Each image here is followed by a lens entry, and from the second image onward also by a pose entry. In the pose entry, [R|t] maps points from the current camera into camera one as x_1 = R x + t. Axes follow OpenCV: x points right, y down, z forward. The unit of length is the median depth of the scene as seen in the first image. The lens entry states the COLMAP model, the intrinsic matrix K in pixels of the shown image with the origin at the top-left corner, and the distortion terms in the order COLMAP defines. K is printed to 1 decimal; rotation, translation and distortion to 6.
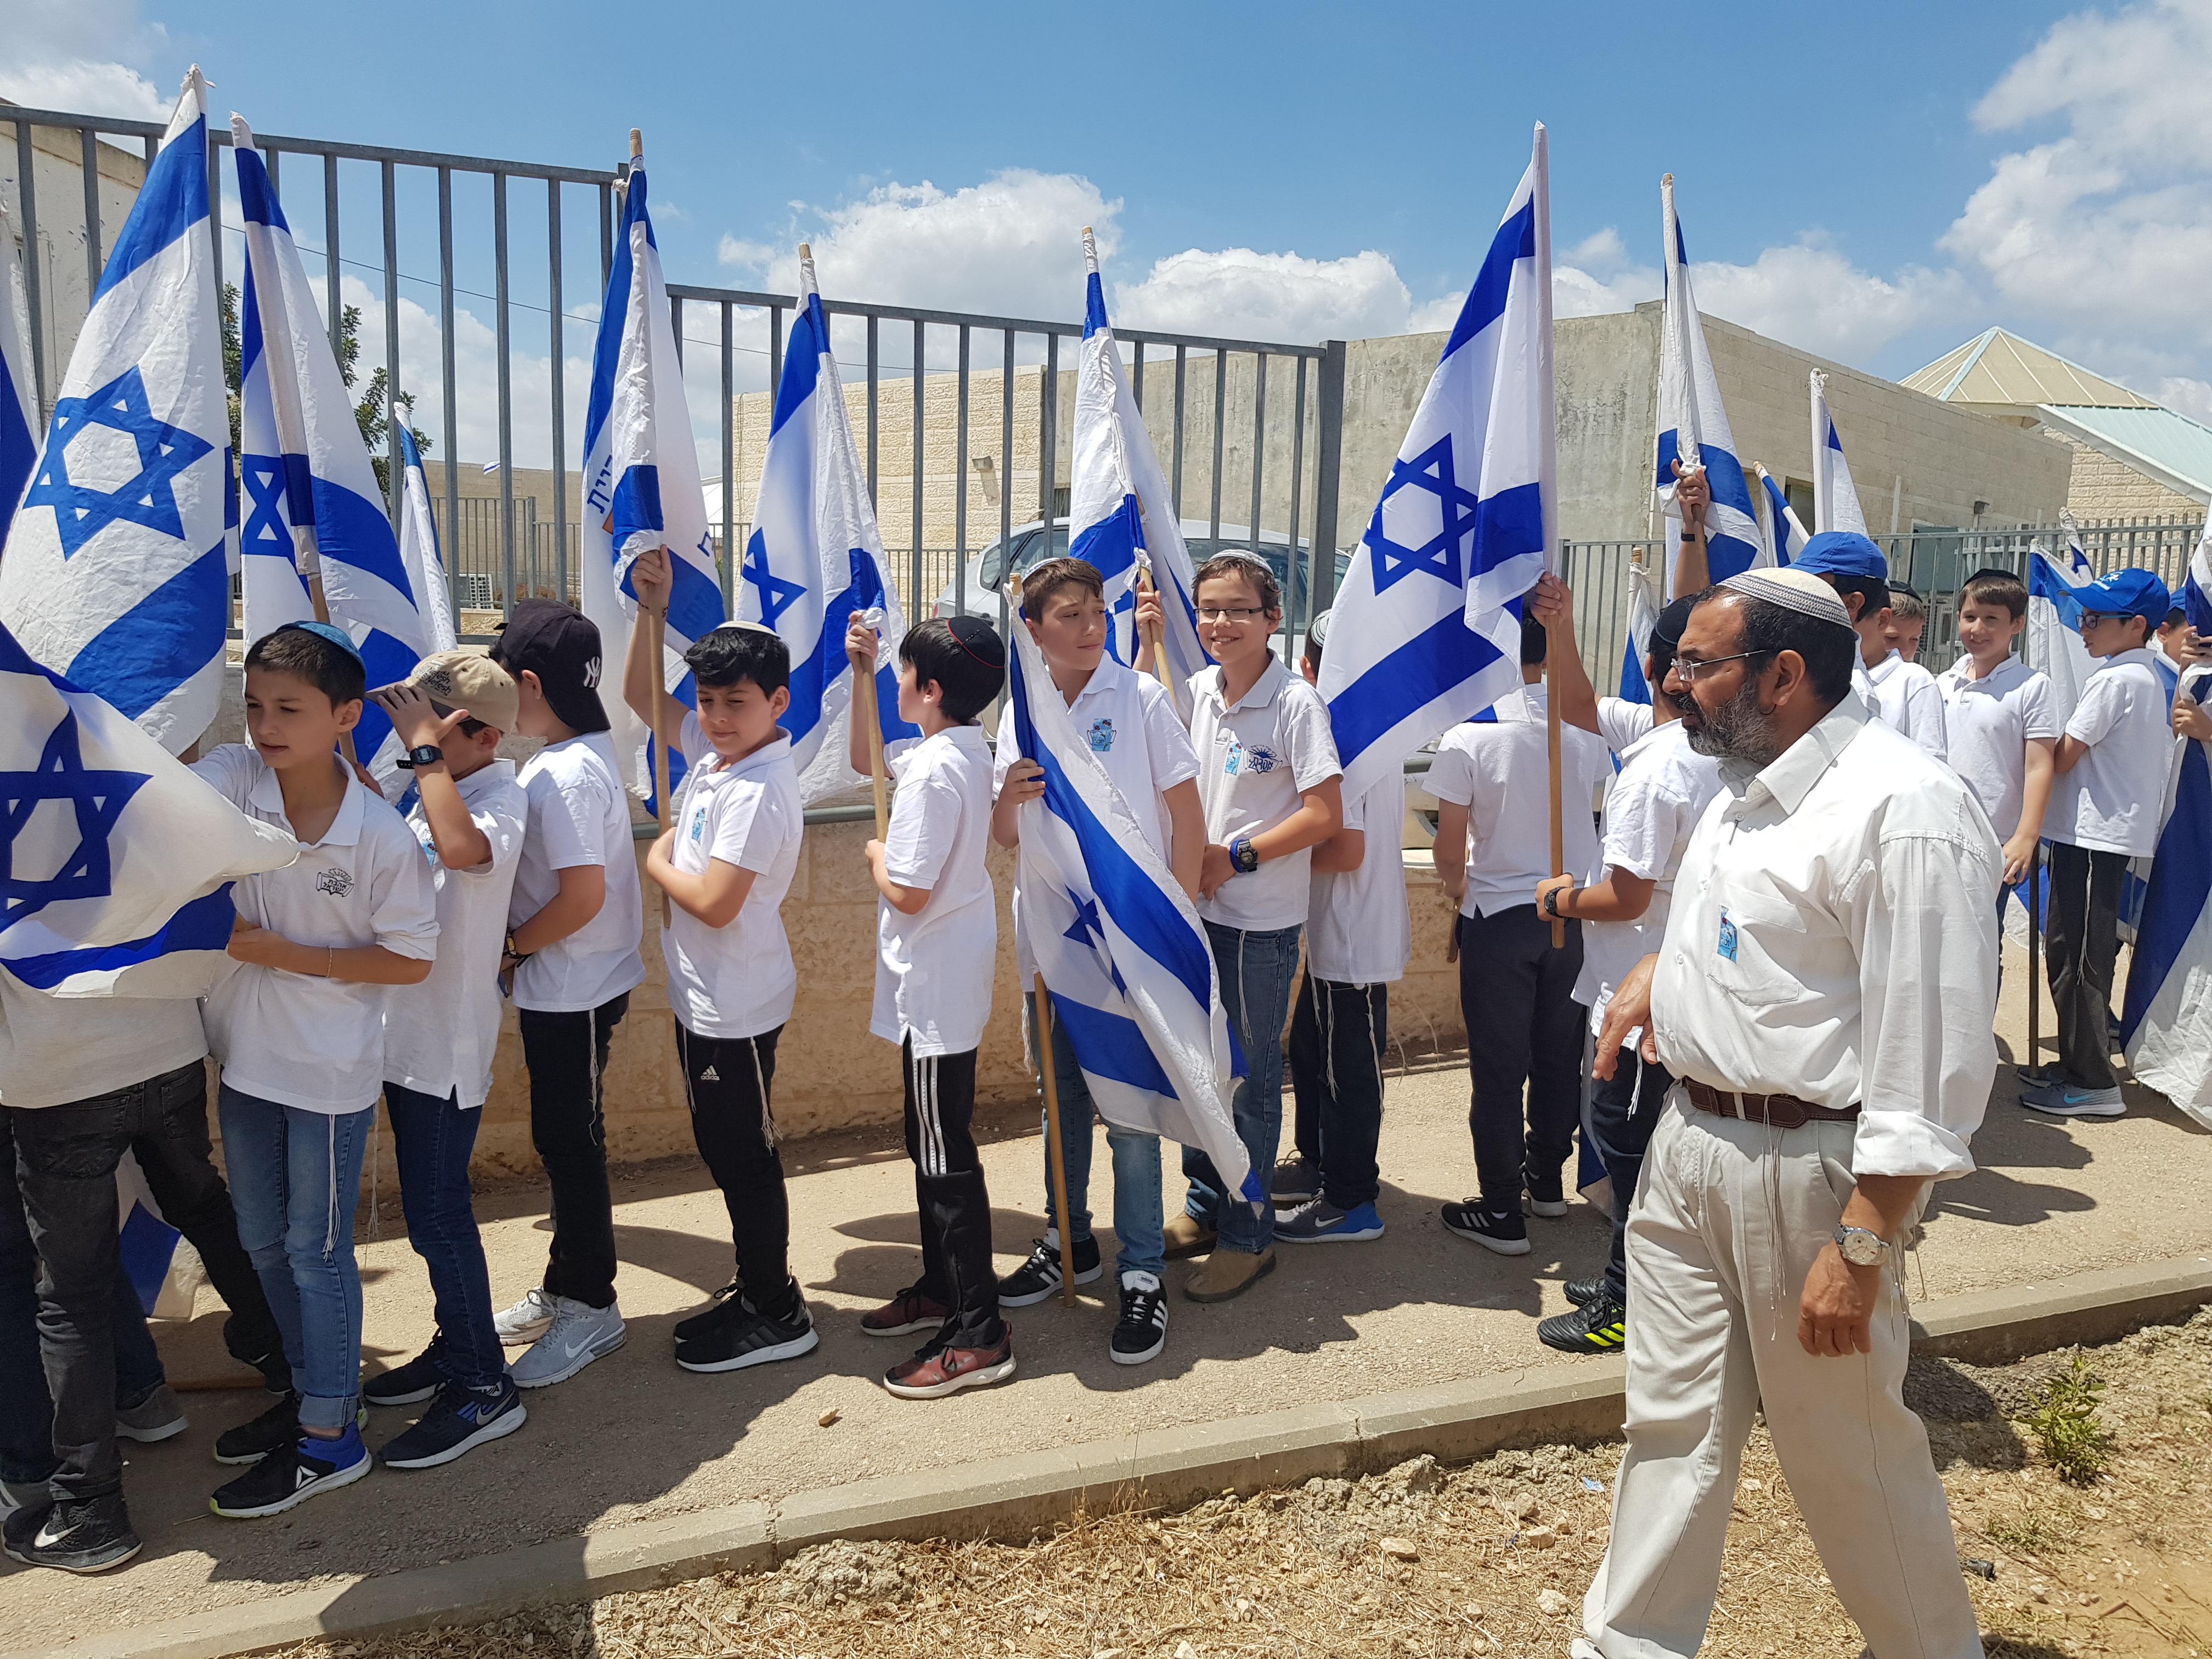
lens RADIAL K [[1699.0, 0, 1093.1], [0, 1699.0, 815.9], [0, 0, 1]] dist [-0.008701, -0.007484]
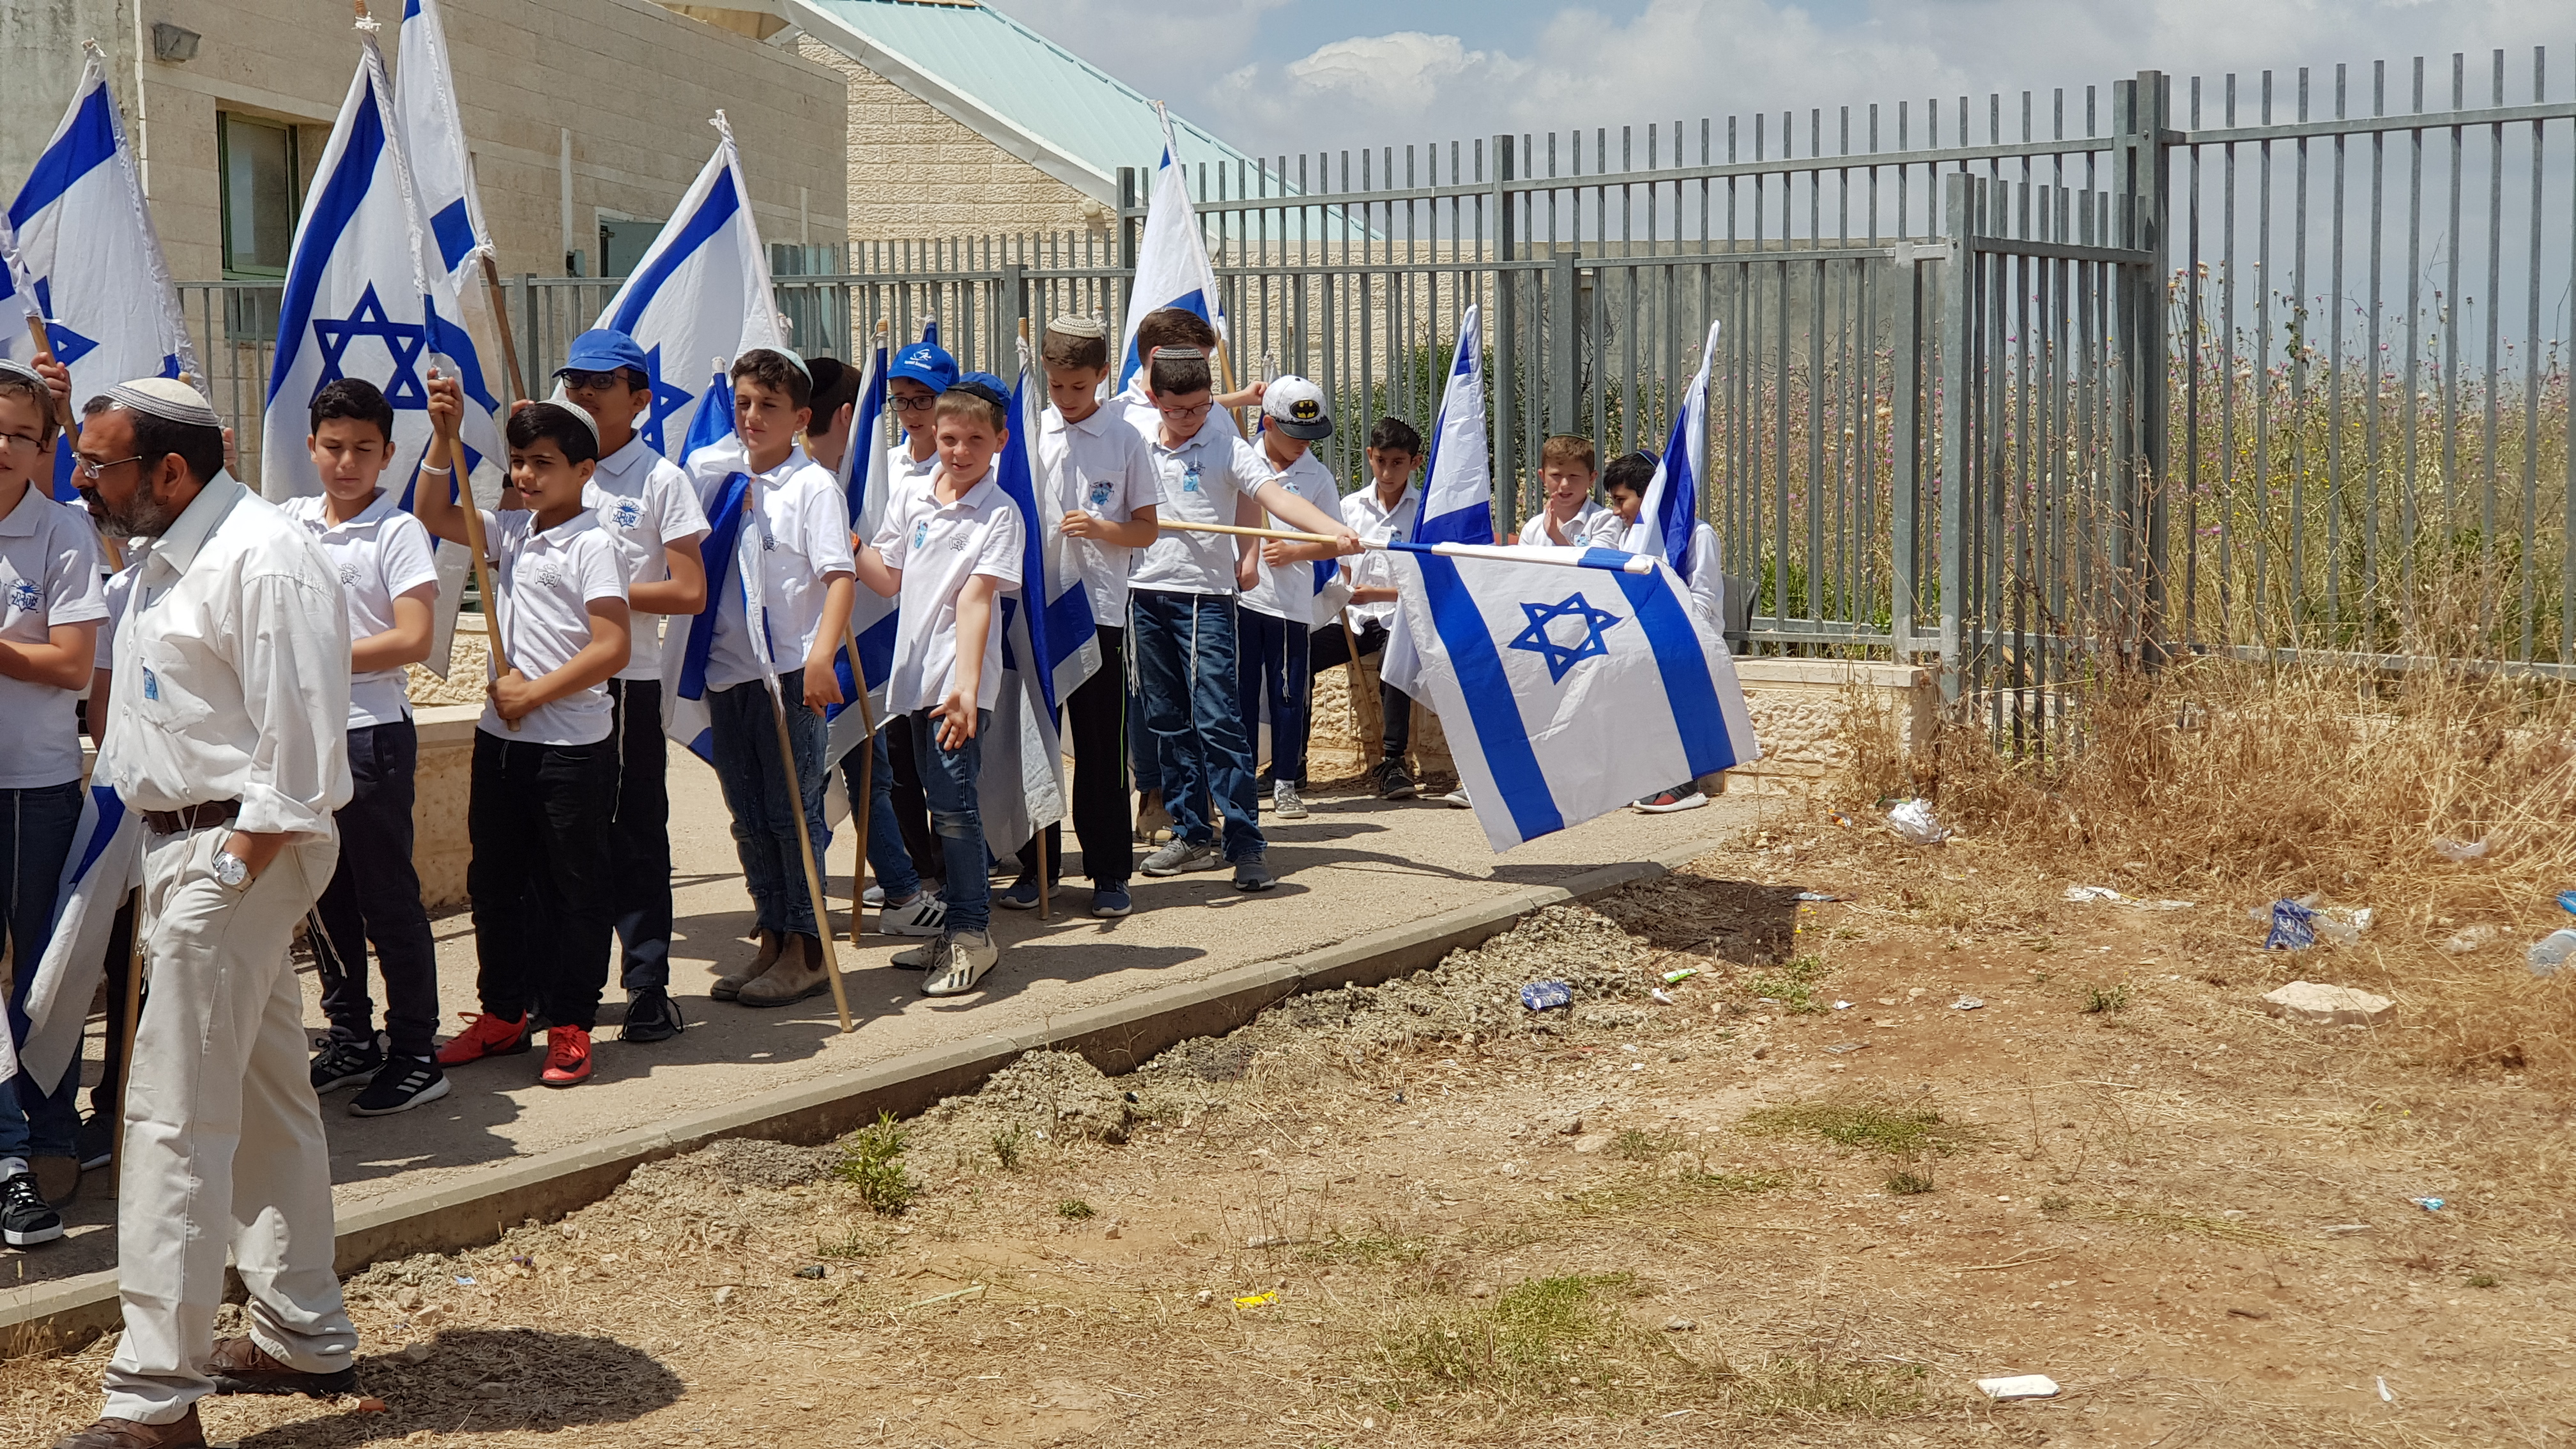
lens RADIAL K [[3888.8, 0, 1299.4], [0, 3888.8, 728.6], [0, 0, 1]] dist [0.382483, -2.578224]
pose [[0.812350, -0.072011, 0.578708, -0.594664], [0.089616, 0.995975, -0.001863, 0.107258], [-0.576244, 0.053375, 0.815533, -1.139359]]
